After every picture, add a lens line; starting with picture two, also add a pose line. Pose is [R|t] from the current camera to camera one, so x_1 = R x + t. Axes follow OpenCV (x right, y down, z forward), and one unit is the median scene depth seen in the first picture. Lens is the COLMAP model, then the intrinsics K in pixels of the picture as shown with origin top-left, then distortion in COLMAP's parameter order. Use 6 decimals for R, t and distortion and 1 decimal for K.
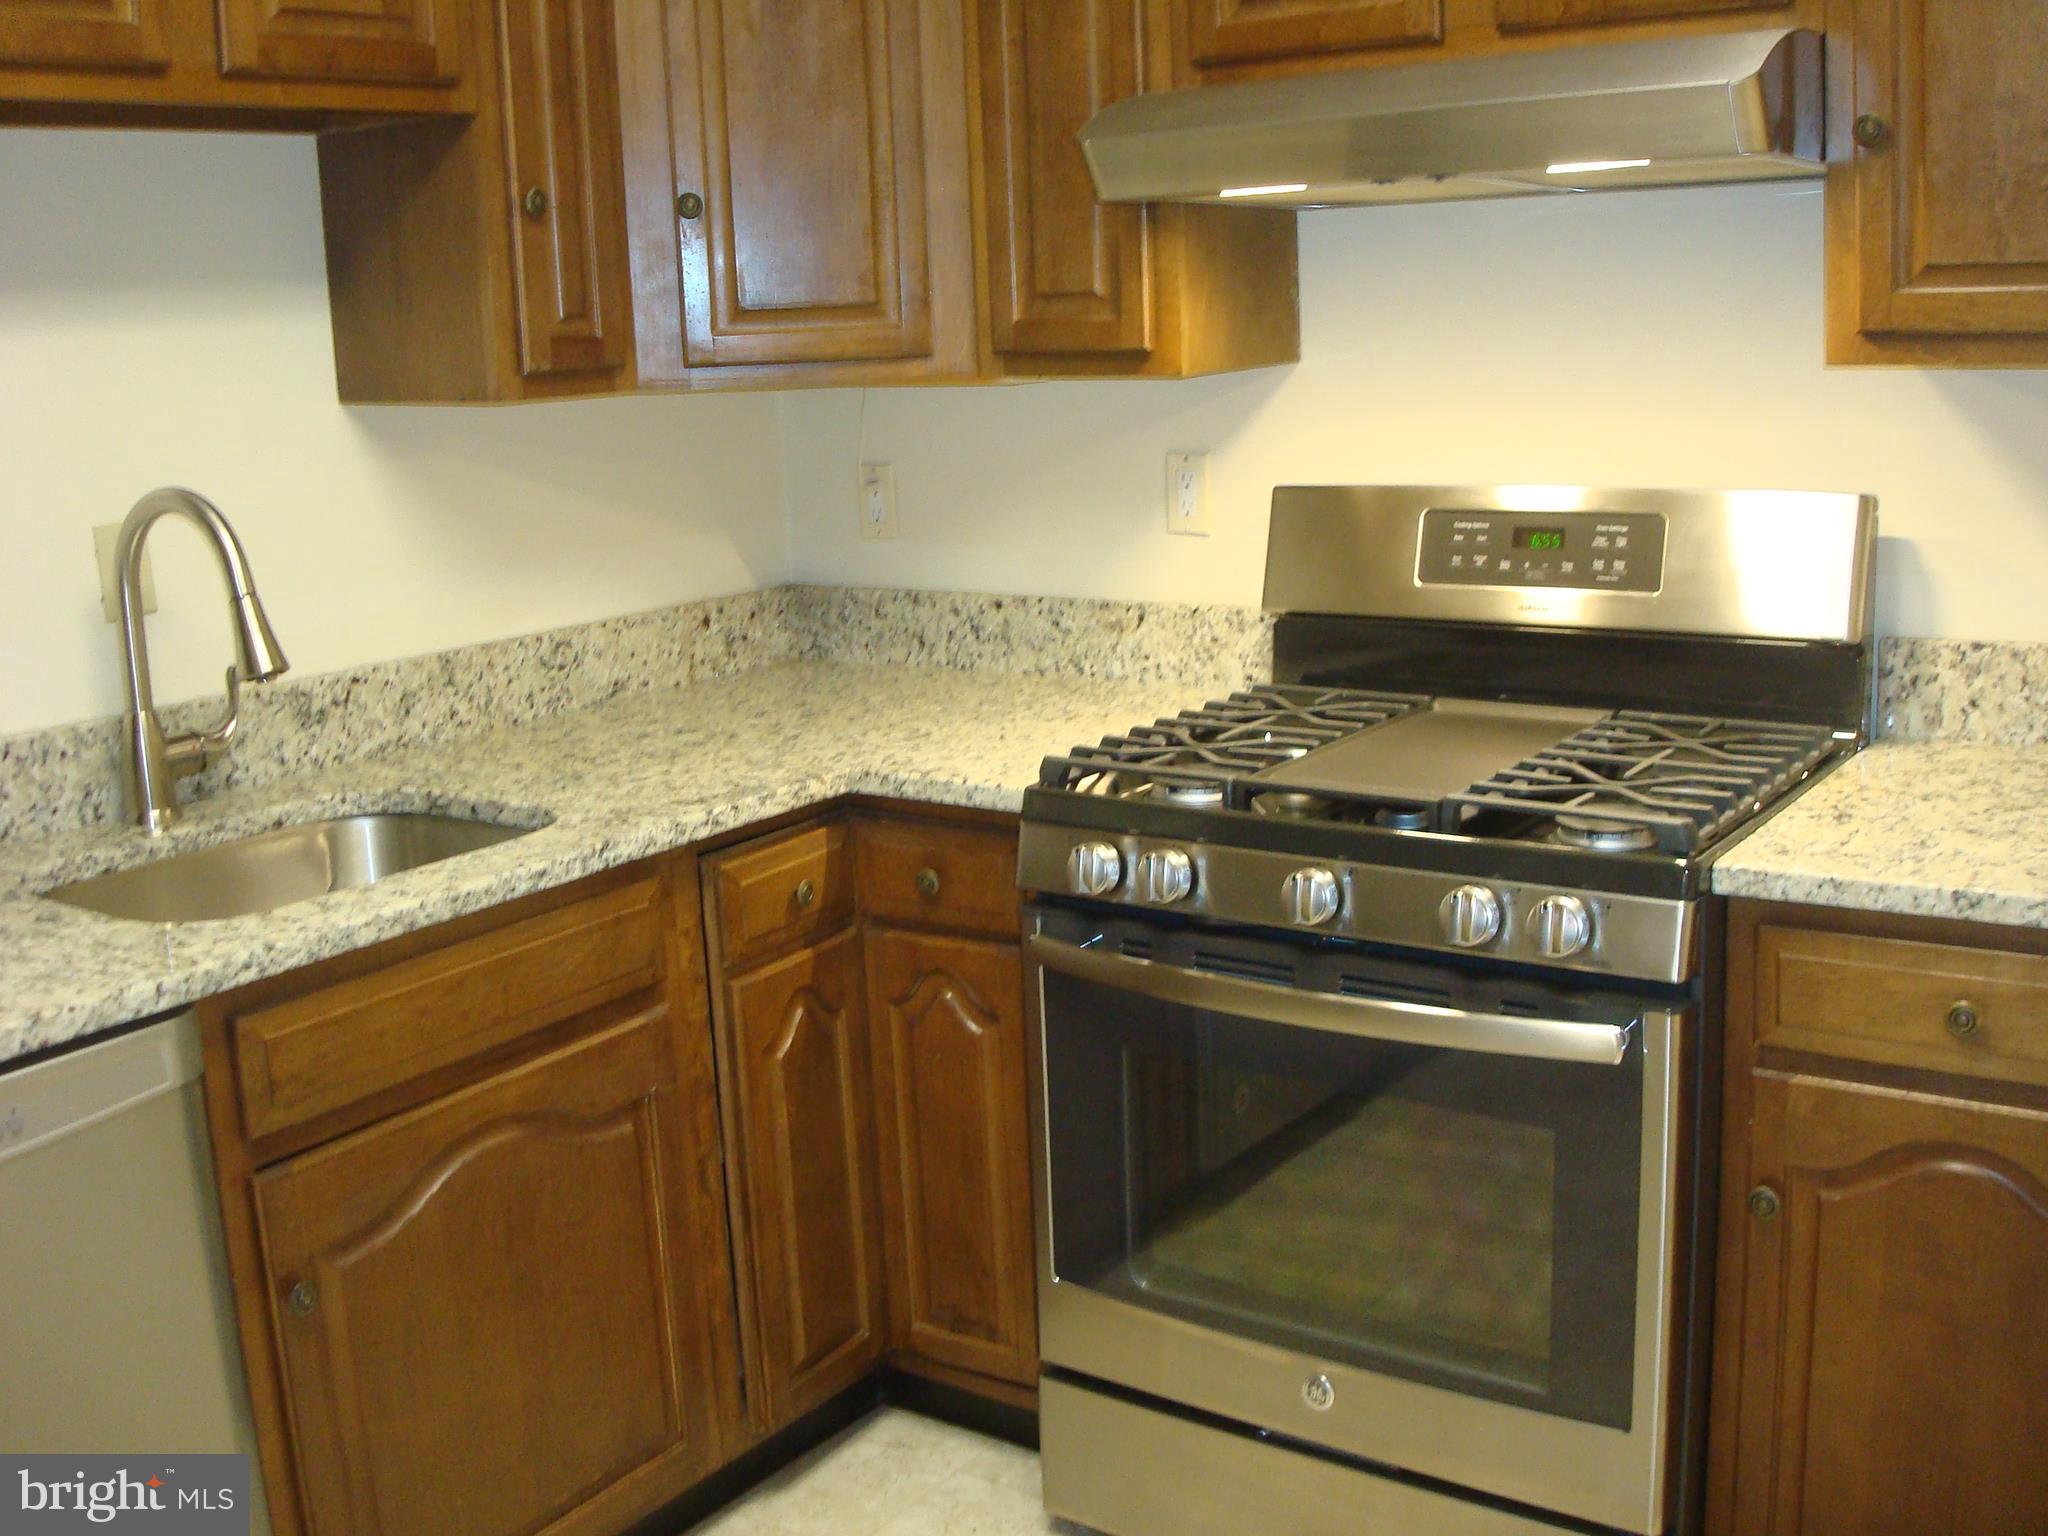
lens RADIAL K [[2149.8, 0, 1024.1], [0, 2149.8, 666.6], [0, 0, 1]] dist [-0.015015, -0.237094]
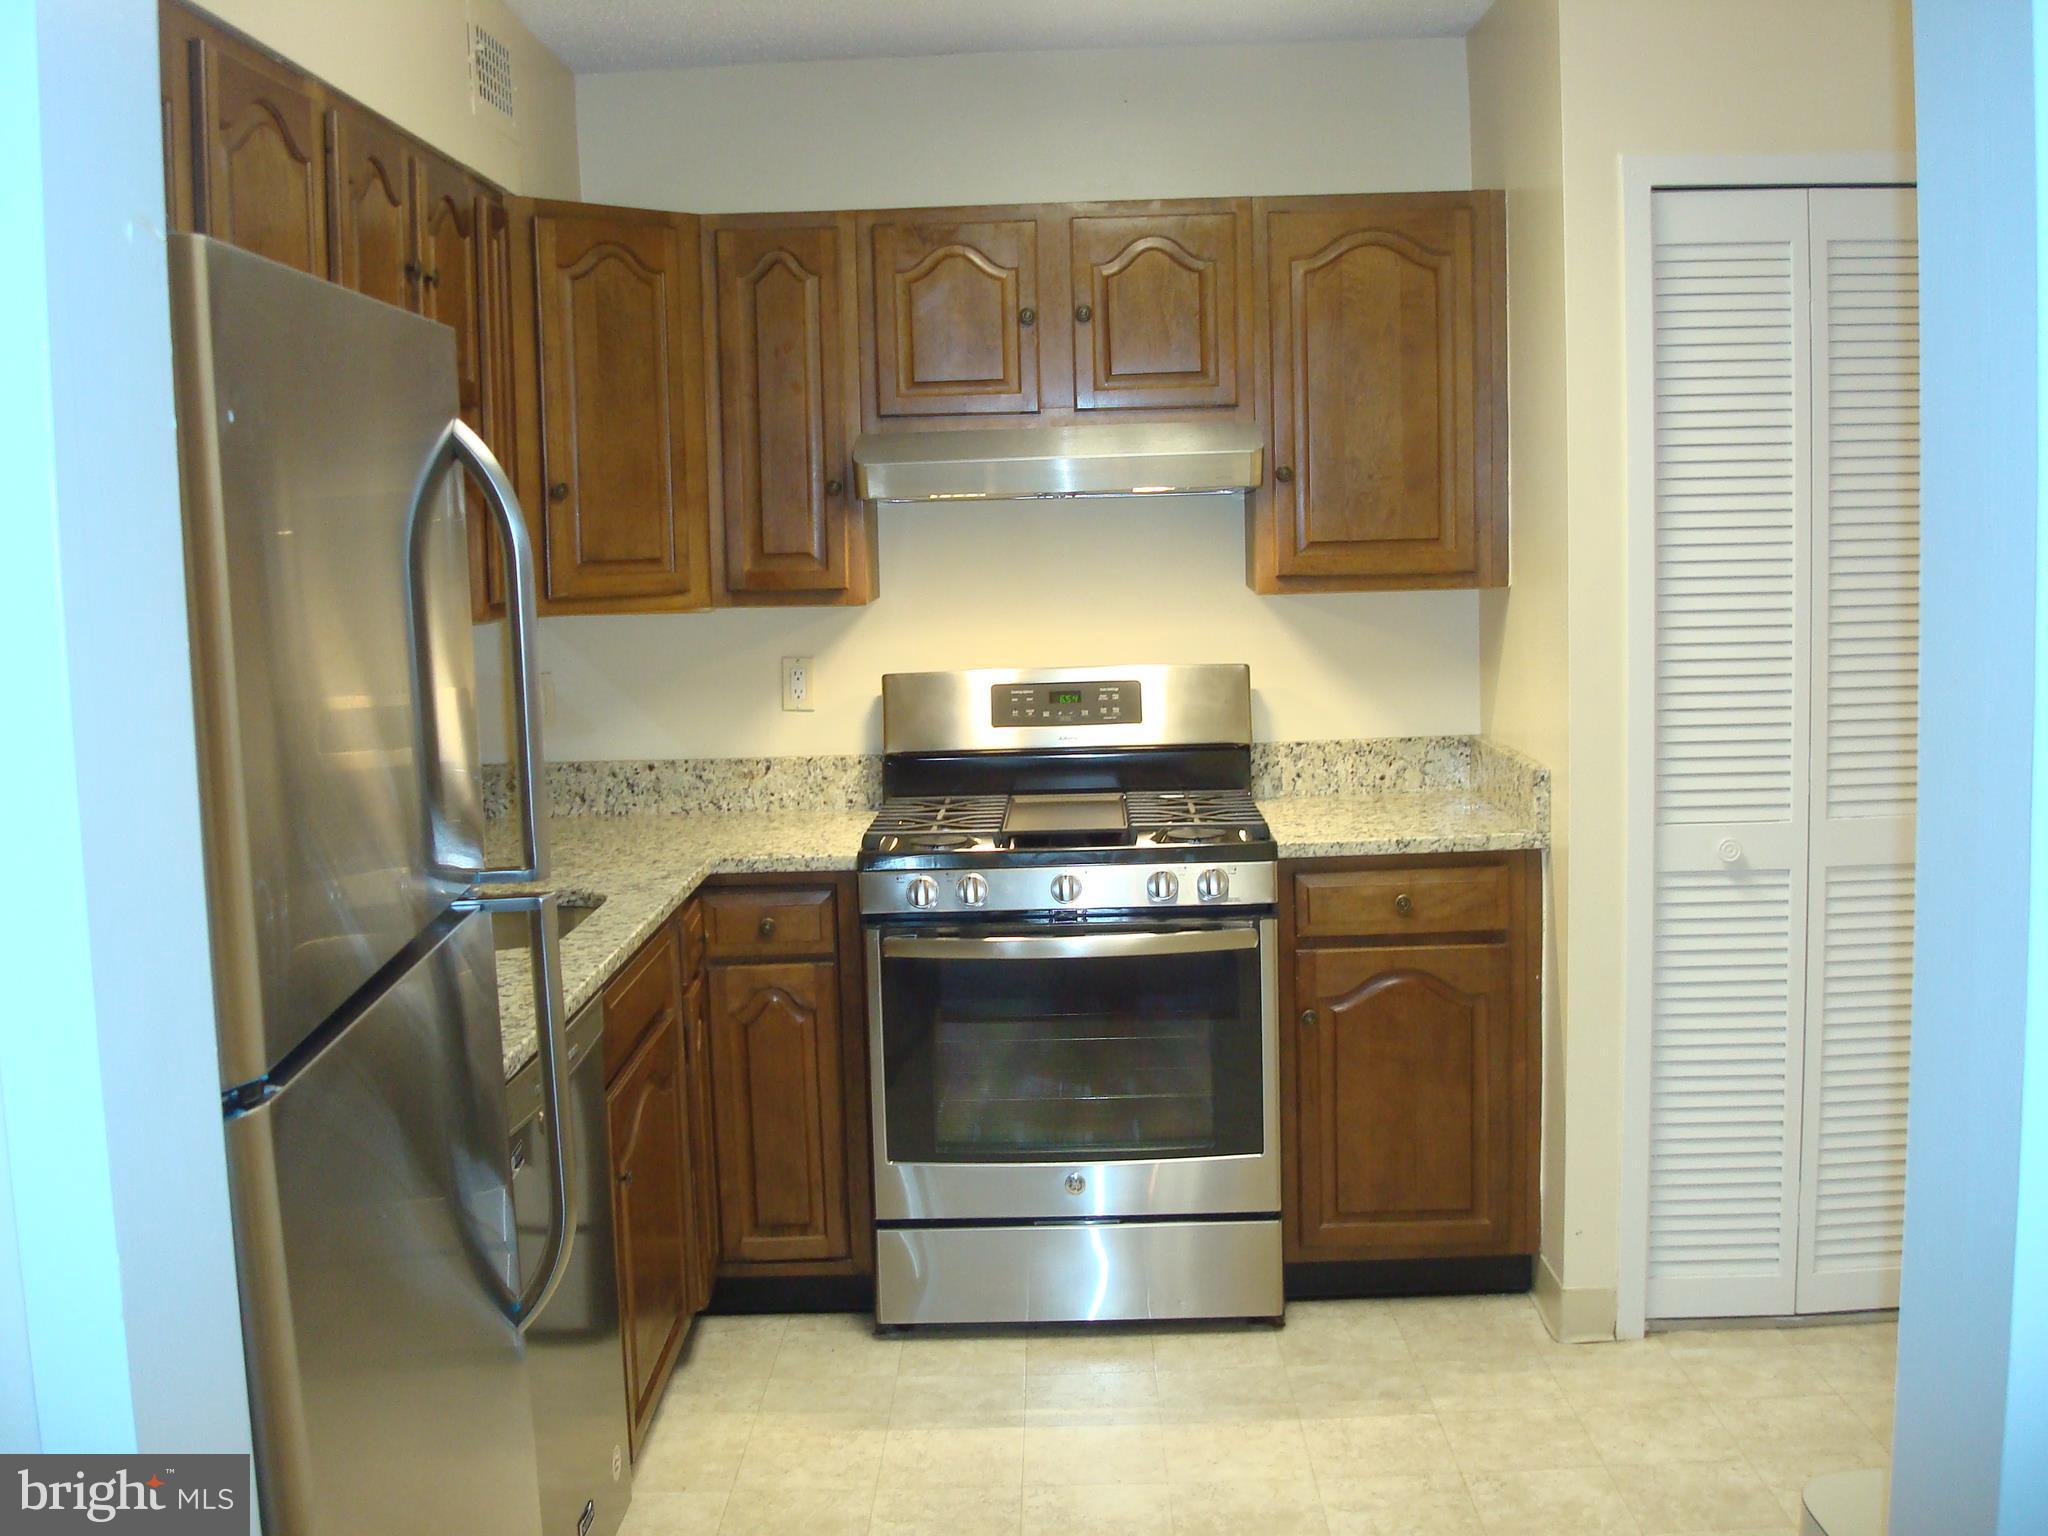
lens RADIAL K [[2149.8, 0, 1024.1], [0, 2149.8, 666.6], [0, 0, 1]] dist [-0.015015, -0.237094]
pose [[0.835702, -0.018649, 0.548867, -0.679511], [0.083781, 0.992054, -0.093858, 0.069087], [-0.542755, 0.124422, 0.830624, -0.381595]]
